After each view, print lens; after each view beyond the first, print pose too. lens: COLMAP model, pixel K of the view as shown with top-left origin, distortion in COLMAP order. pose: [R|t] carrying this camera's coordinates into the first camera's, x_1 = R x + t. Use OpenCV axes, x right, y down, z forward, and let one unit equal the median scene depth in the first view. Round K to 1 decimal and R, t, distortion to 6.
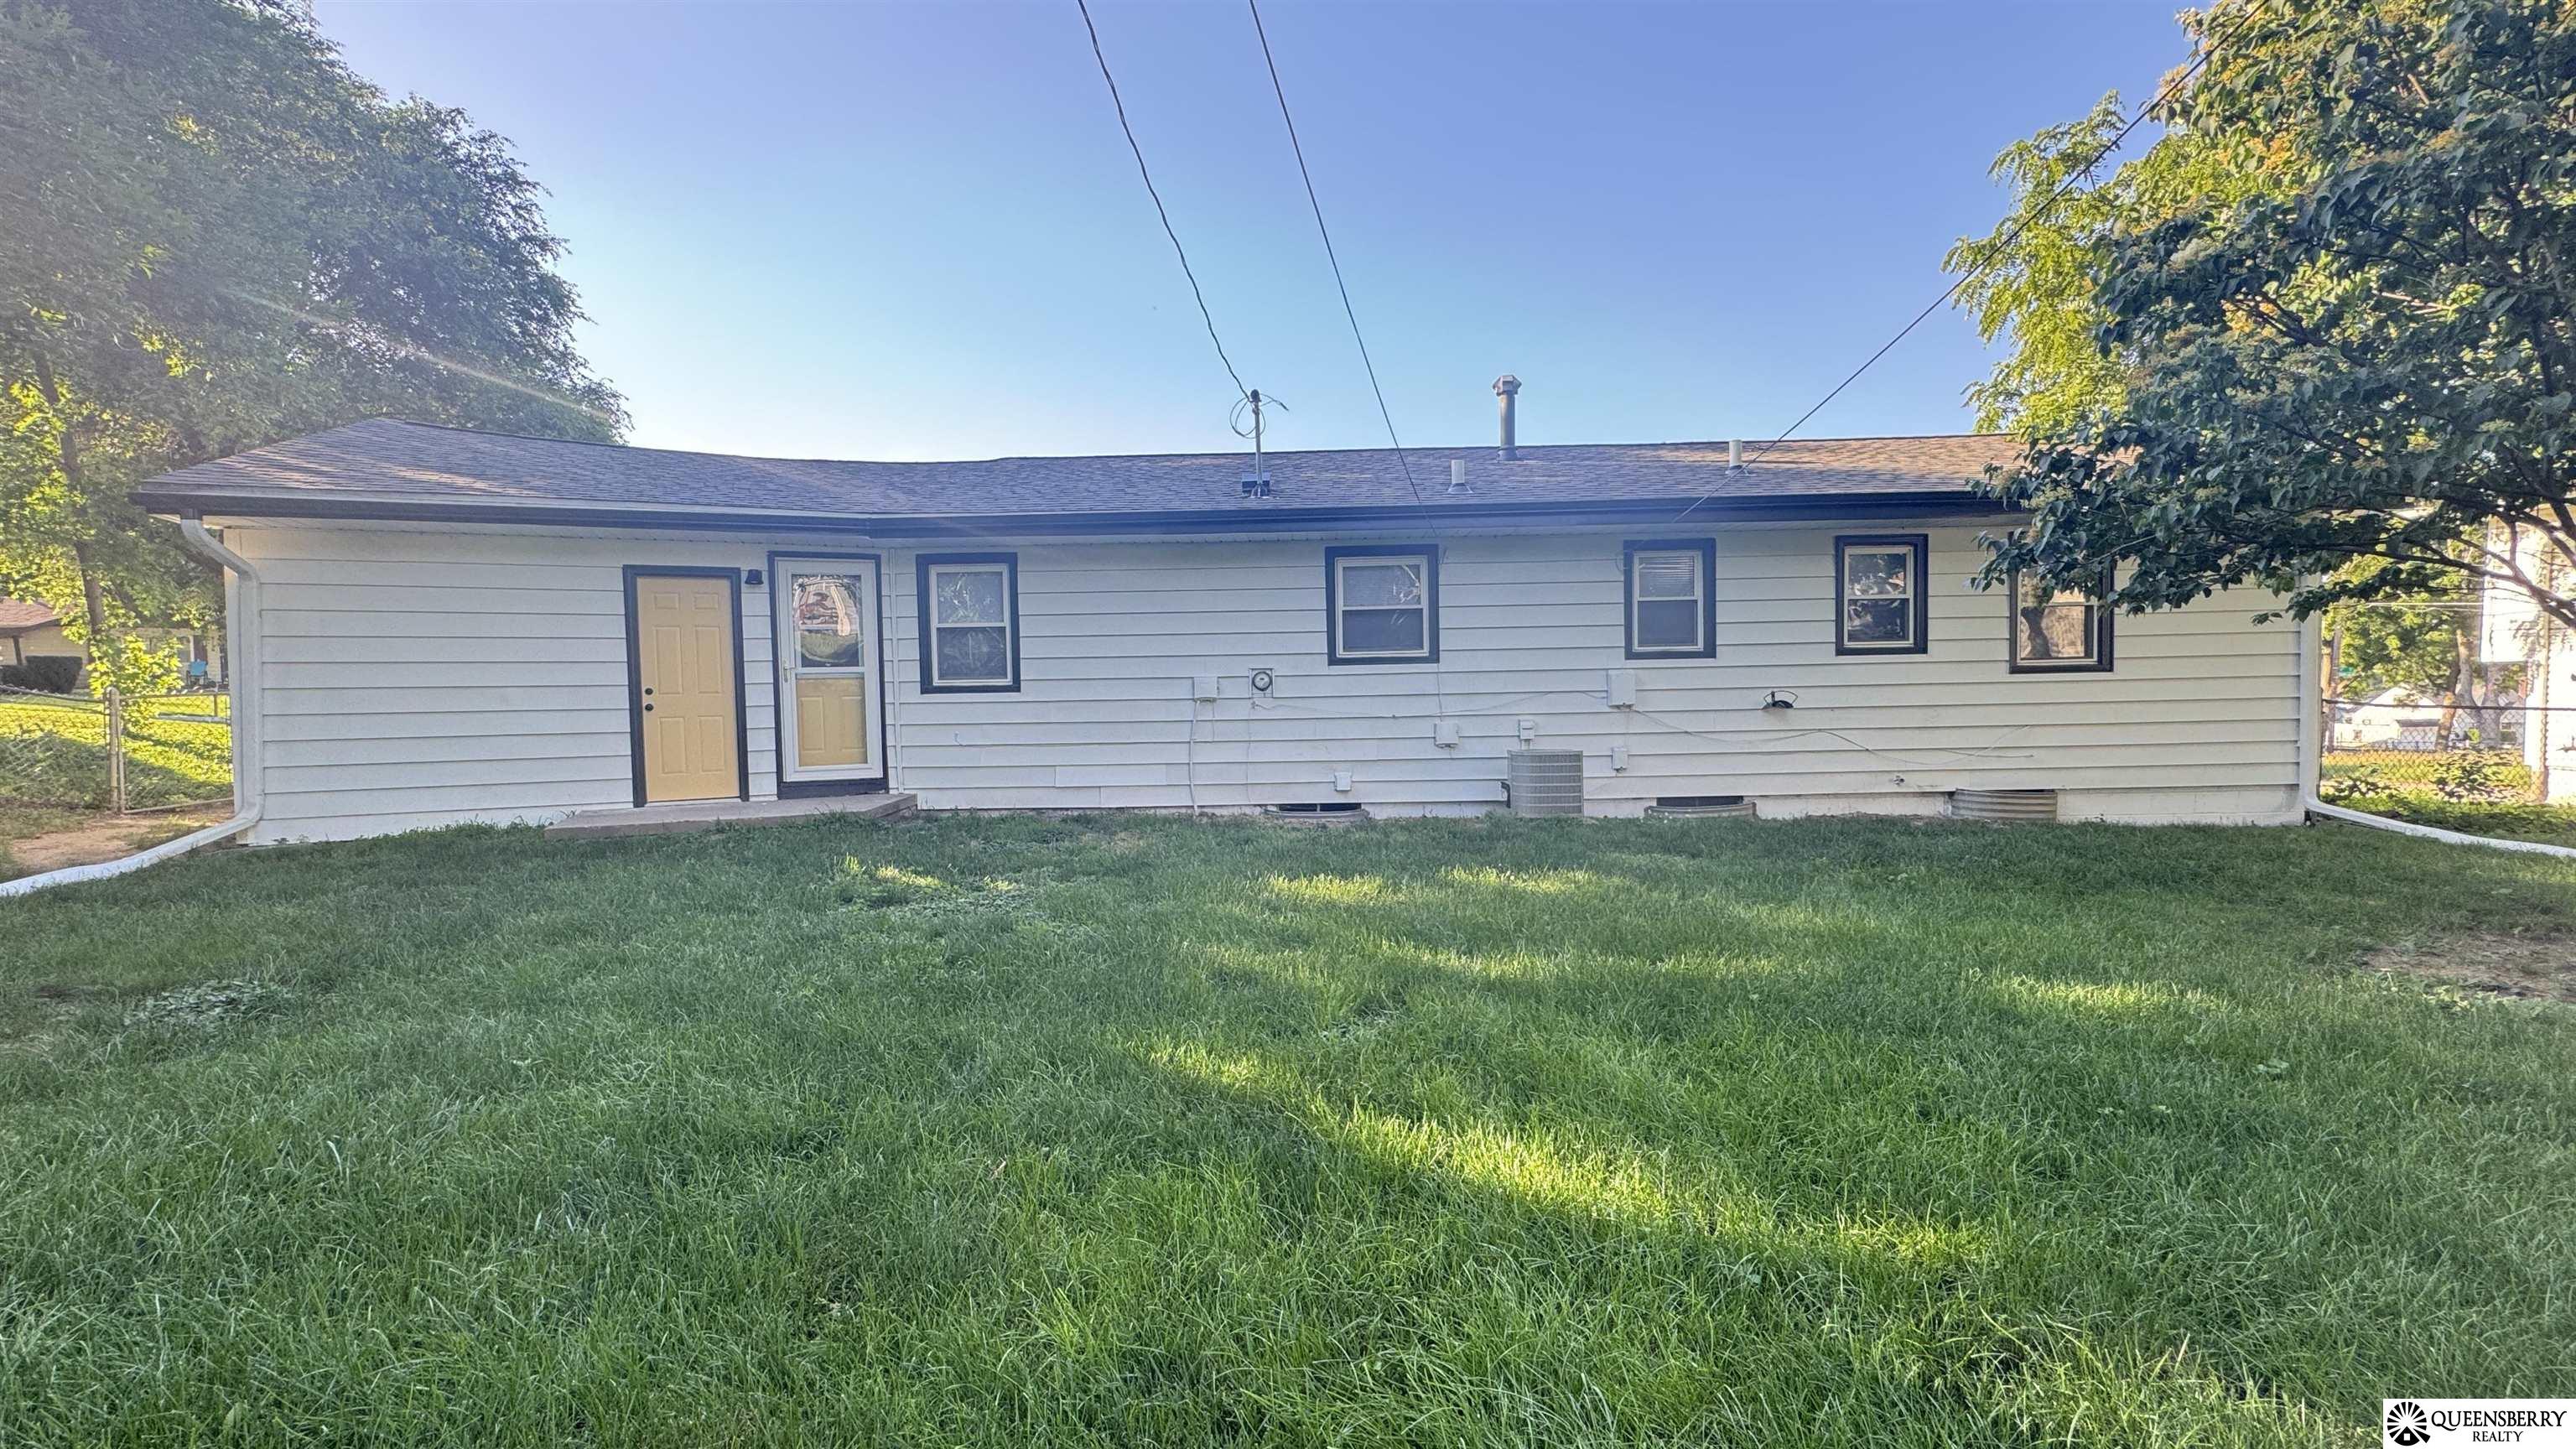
lens RADIAL K [[1032.3, 0, 1284.5], [0, 1032.3, 722.4], [0, 0, 1]] dist [-0.003130, 0.000452]
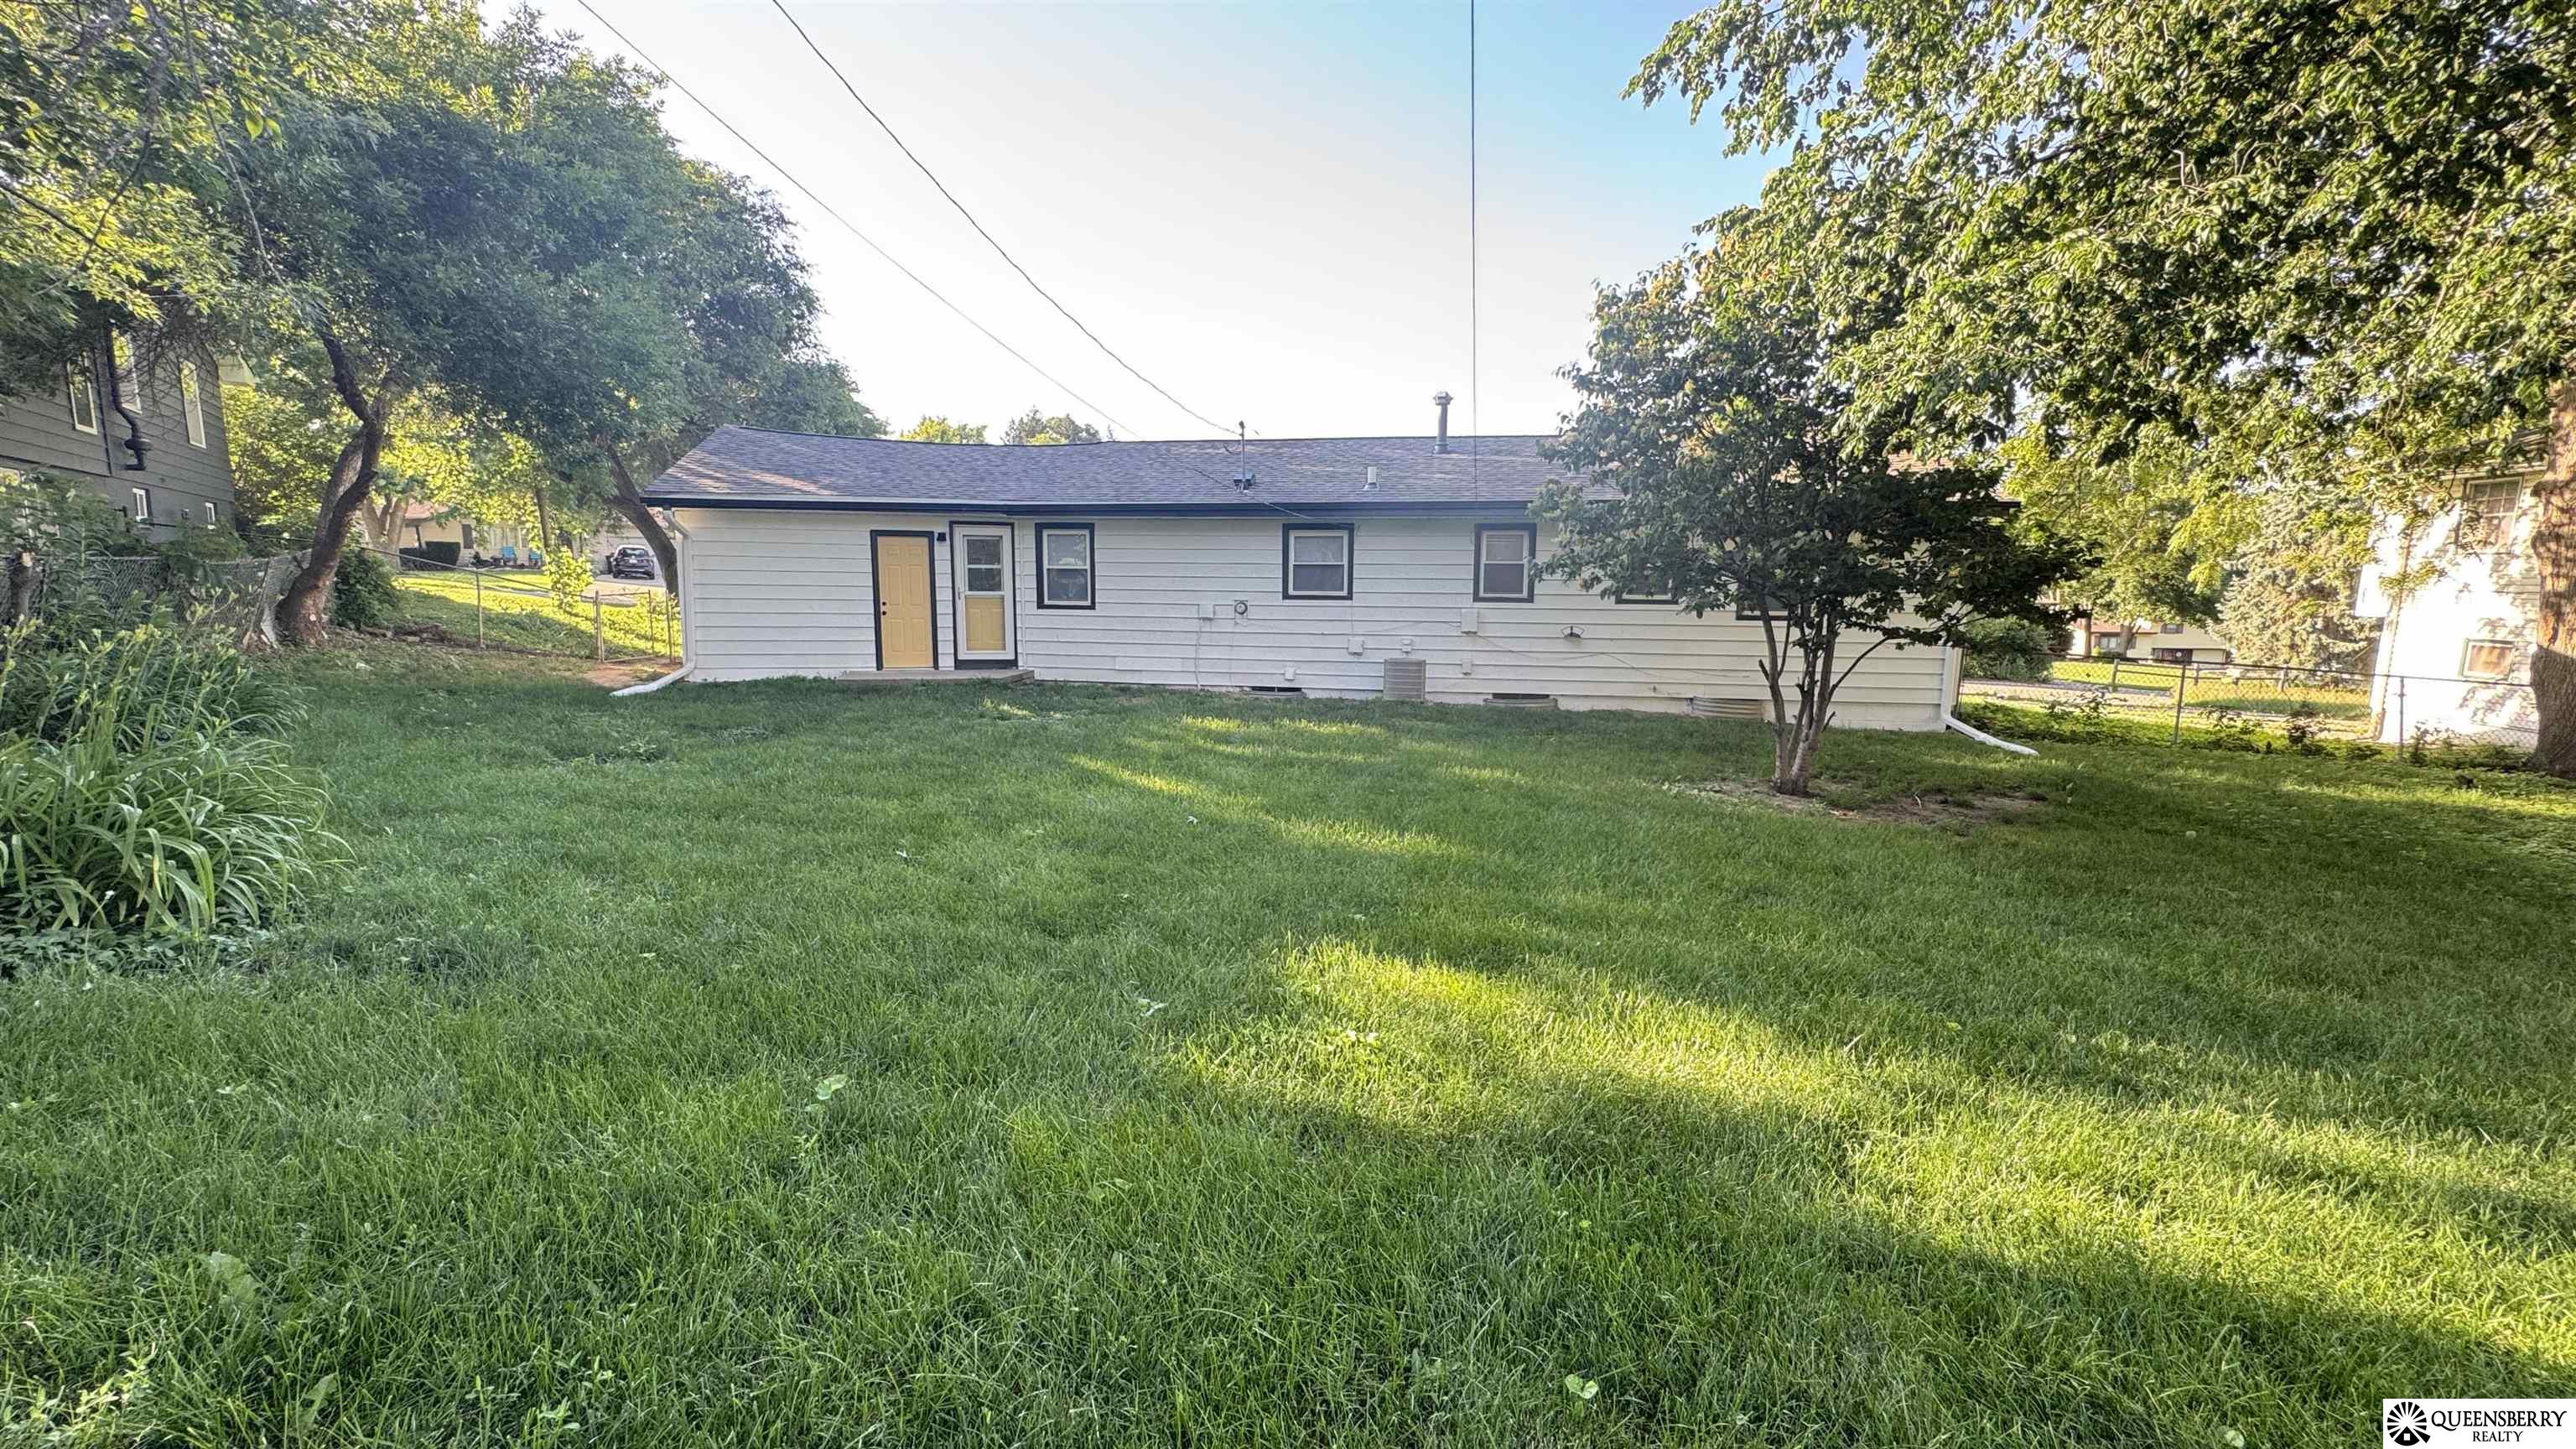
lens RADIAL K [[1032.3, 0, 1284.5], [0, 1032.3, 722.4], [0, 0, 1]] dist [-0.003130, 0.000452]
pose [[0.986638, 0.050214, -0.154999, 0.299426], [-0.034540, 0.994163, 0.102208, -0.029957], [0.159226, -0.095488, 0.982613, -0.566486]]
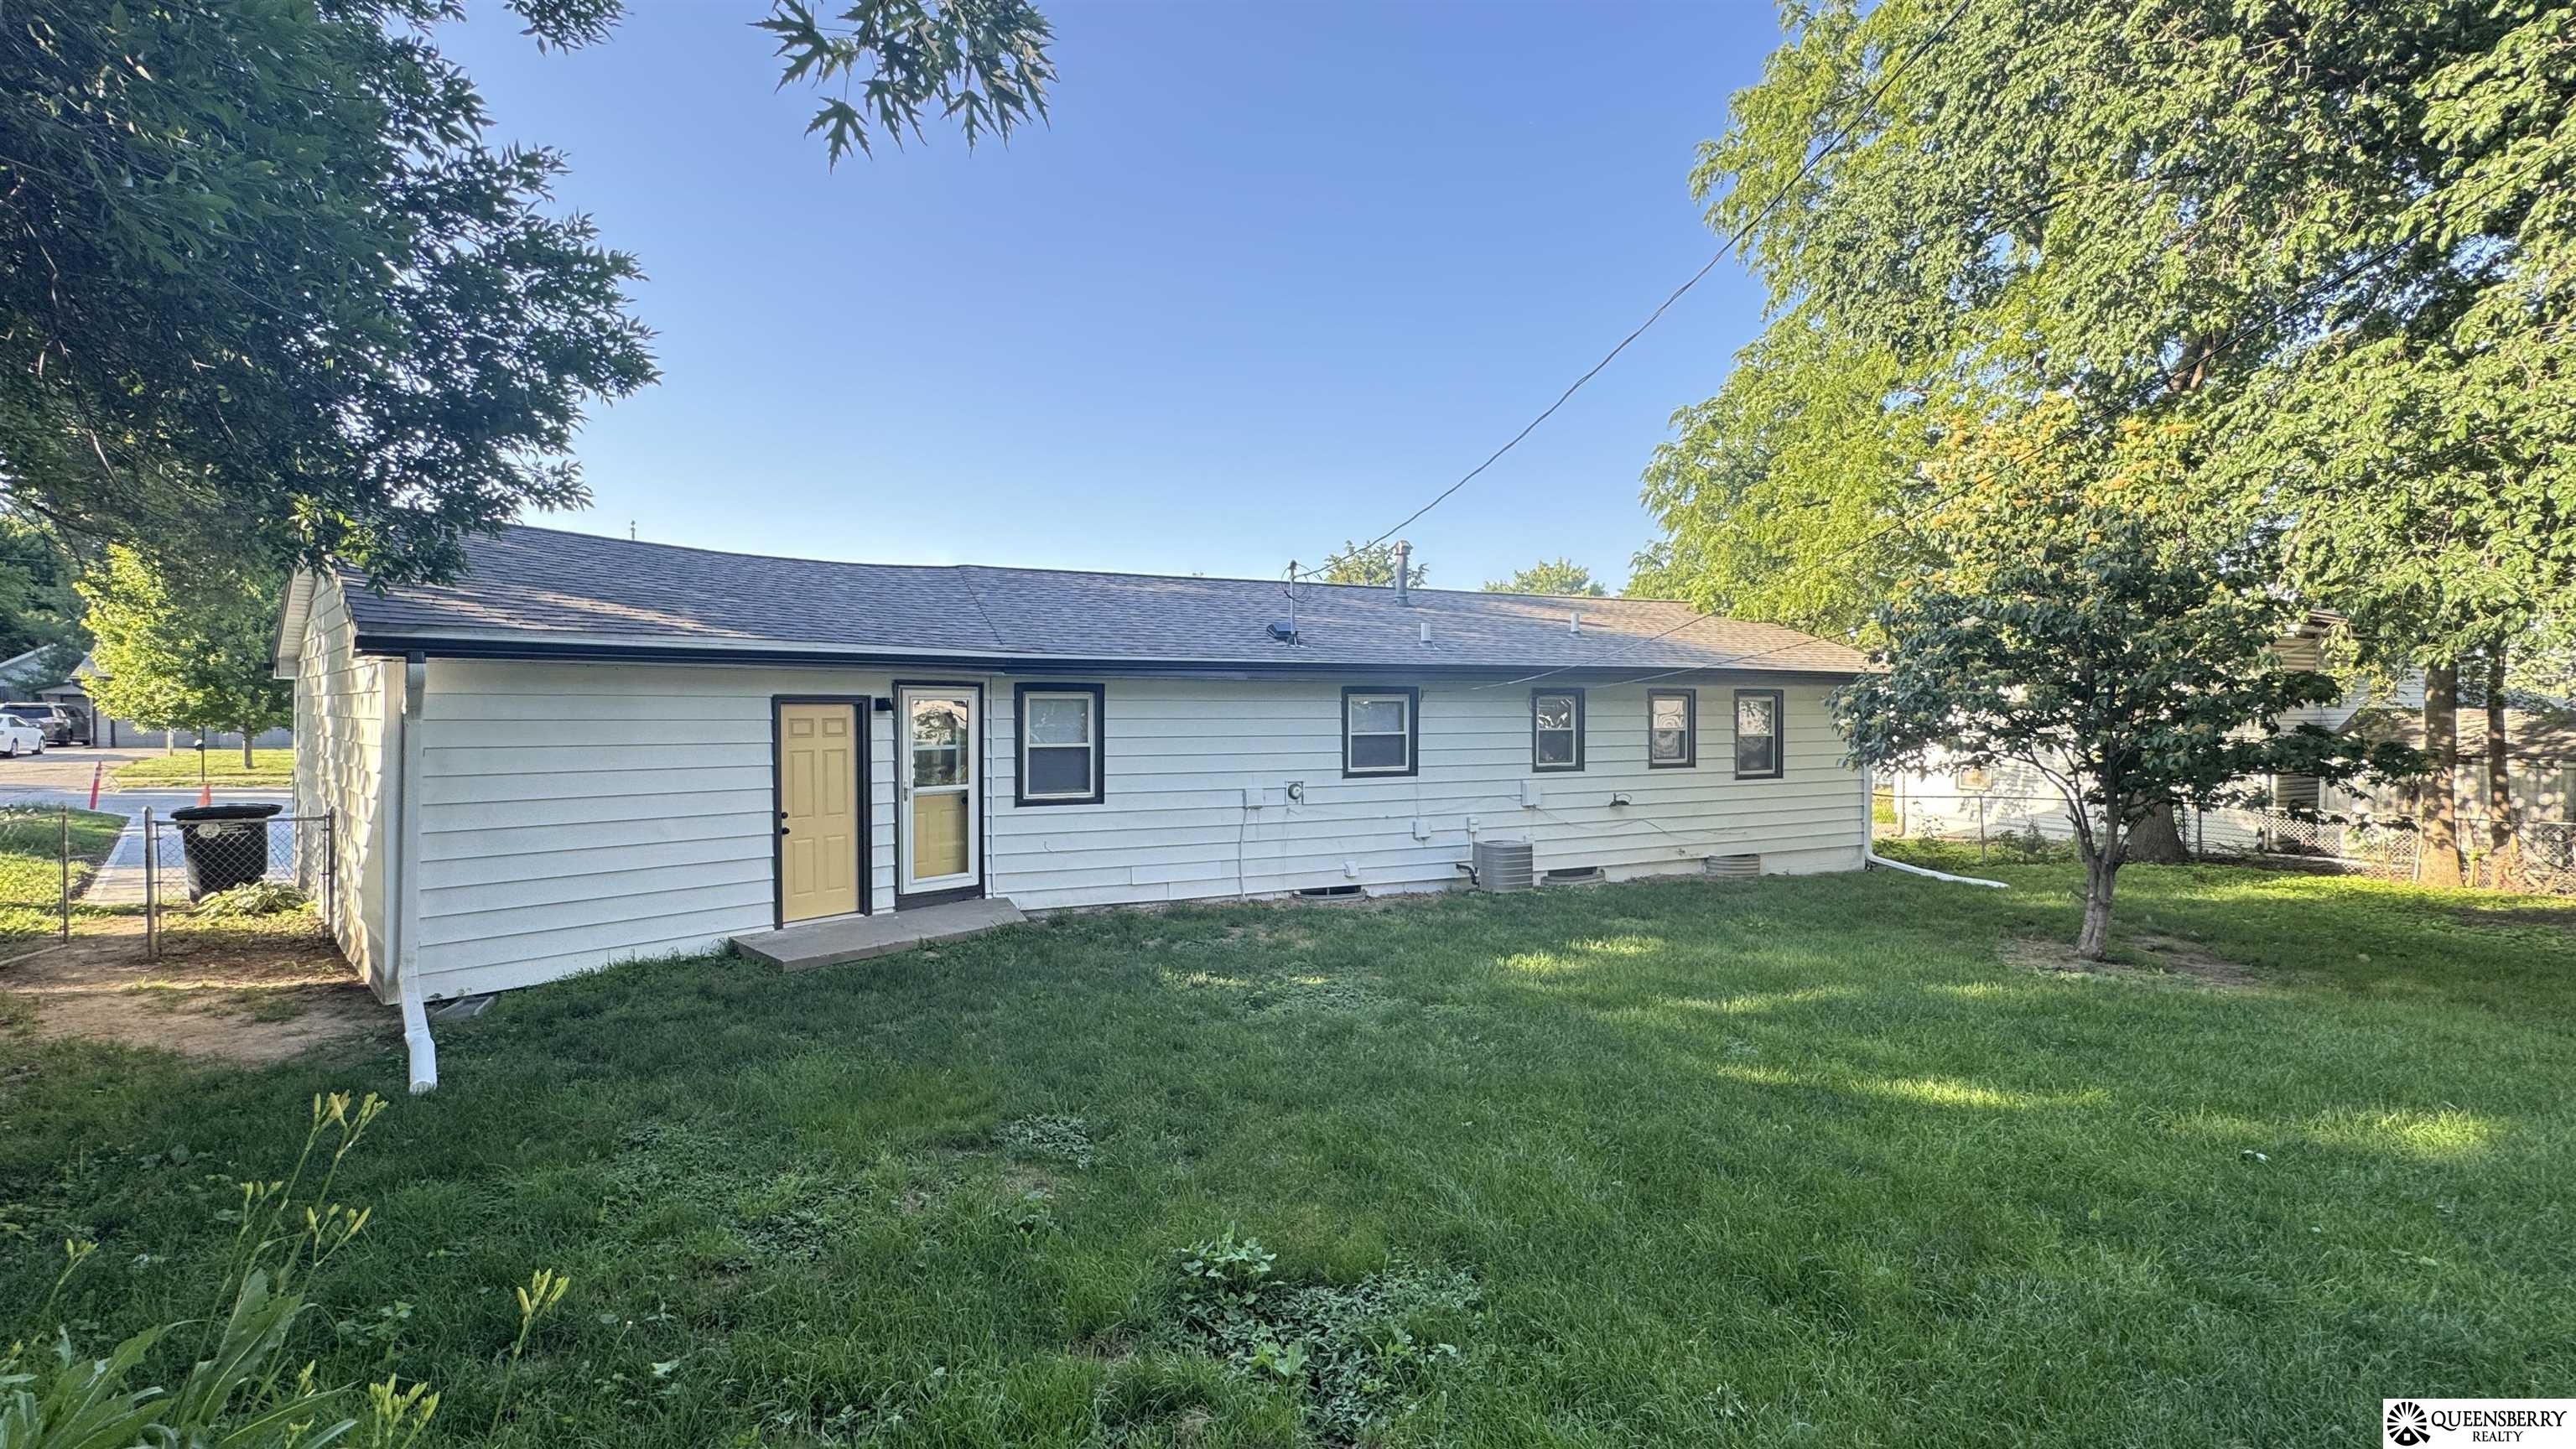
lens RADIAL K [[1032.3, 0, 1284.5], [0, 1032.3, 722.4], [0, 0, 1]] dist [-0.003130, 0.000452]
pose [[0.911174, 0.013102, 0.411814, -0.551629], [-0.001256, 0.999578, -0.029023, -0.087744], [-0.412021, 0.025928, 0.910805, -0.135560]]
